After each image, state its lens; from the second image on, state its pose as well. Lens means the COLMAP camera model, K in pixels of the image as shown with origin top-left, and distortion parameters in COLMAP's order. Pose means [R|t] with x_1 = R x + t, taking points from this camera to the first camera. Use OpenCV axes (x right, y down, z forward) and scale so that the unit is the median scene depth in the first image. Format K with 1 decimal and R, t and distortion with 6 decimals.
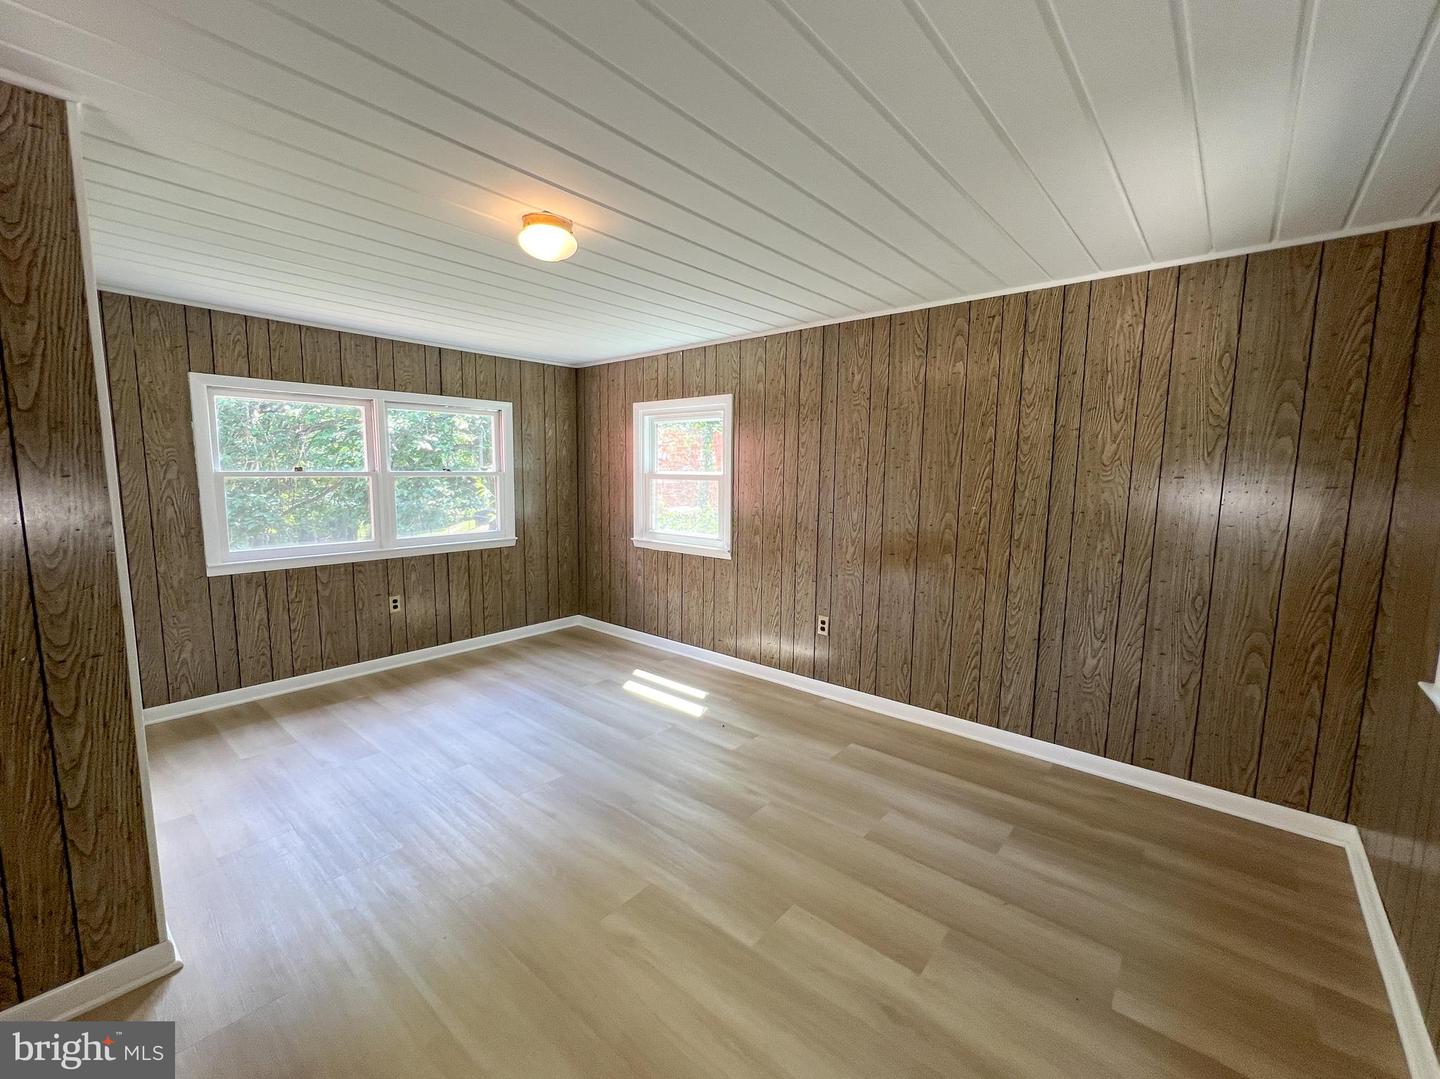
lens RADIAL K [[594.5, 0, 720.0], [0, 594.5, 539.5], [0, 0, 1]] dist [0.000060, 0.000091]
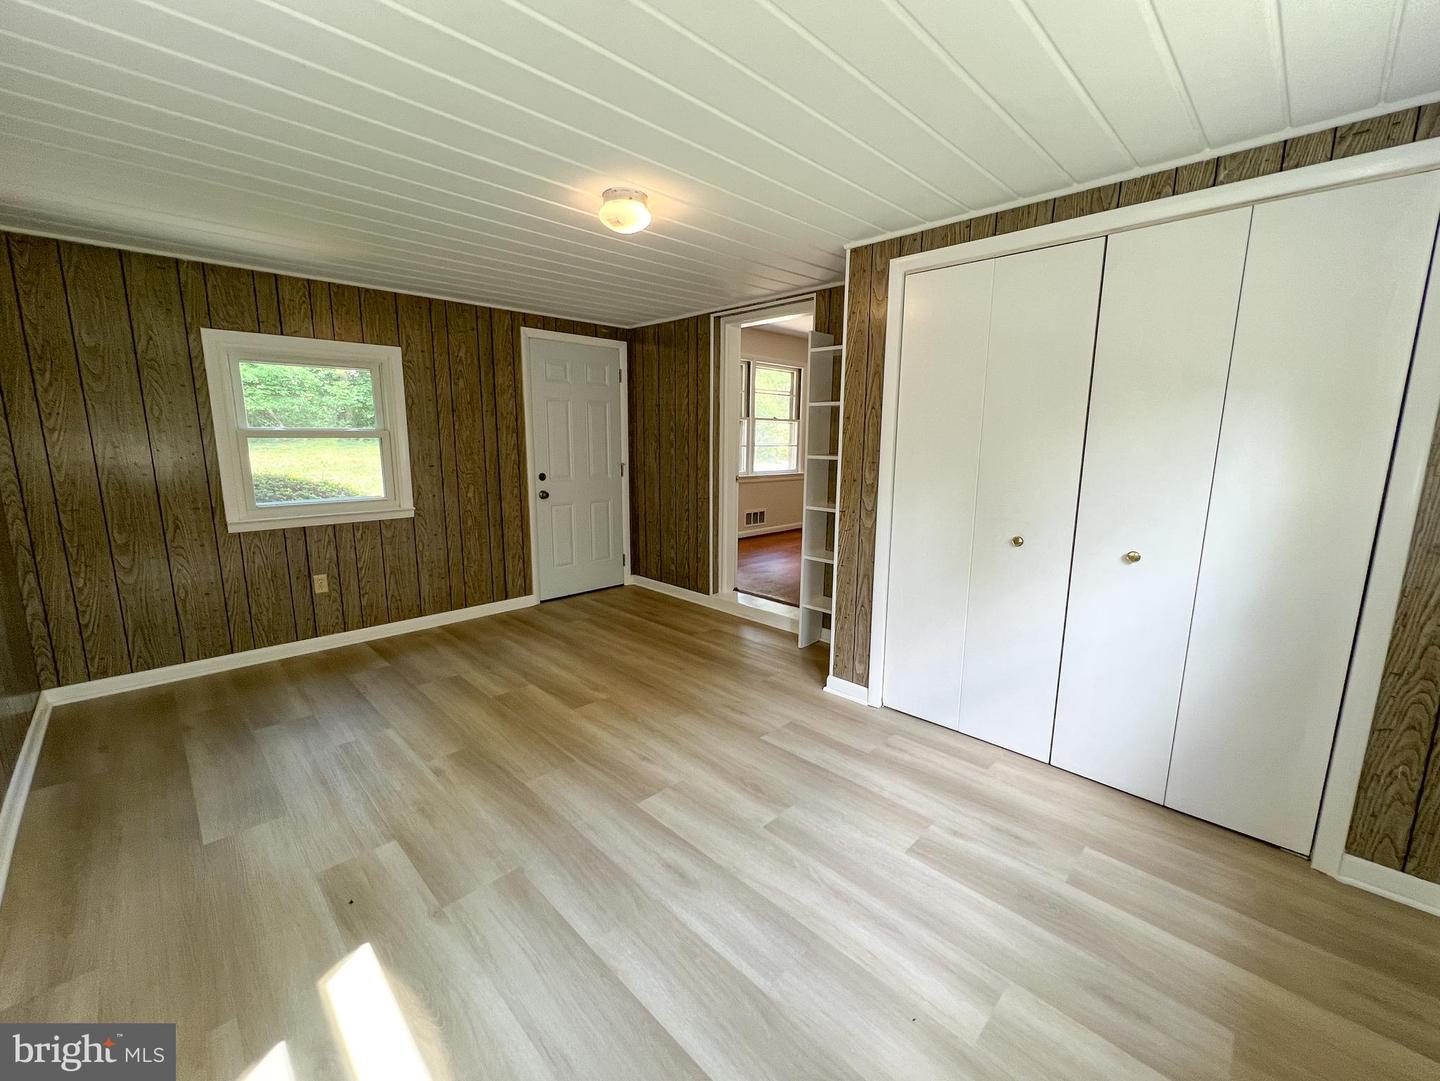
lens RADIAL K [[594.5, 0, 720.0], [0, 594.5, 540.5], [0, 0, 1]] dist [0.000060, 0.000091]
pose [[-0.995758, -0.034671, 0.085228, -0.543180], [-0.008102, 0.955728, 0.294140, -0.241880], [-0.091653, 0.292202, -0.951955, 2.080438]]
